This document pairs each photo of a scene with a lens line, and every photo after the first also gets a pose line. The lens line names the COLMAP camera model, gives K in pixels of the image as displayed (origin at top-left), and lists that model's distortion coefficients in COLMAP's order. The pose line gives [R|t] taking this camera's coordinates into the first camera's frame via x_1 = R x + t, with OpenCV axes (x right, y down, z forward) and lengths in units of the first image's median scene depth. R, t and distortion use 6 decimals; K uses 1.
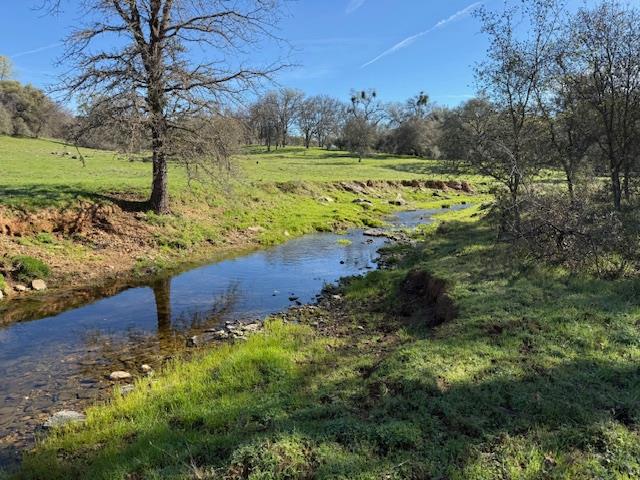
lens RADIAL K [[446.2, 0, 319.6], [0, 446.2, 239.4], [0, 0, 1]] dist [0.092549, -0.128593]
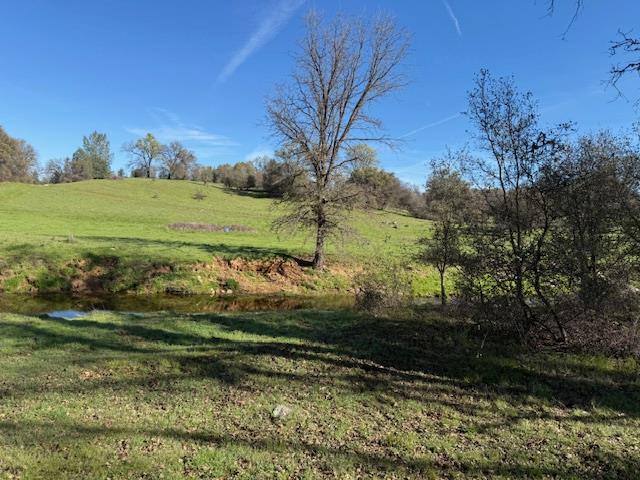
lens RADIAL K [[446.6, 0, 321.4], [0, 446.6, 241.4], [0, 0, 1]] dist [0.056900, -0.066943]
pose [[0.741451, 0.056488, -0.668625, 0.942049], [-0.151294, 0.984865, -0.084567, -0.022489], [0.653728, 0.163862, 0.738775, -0.325409]]
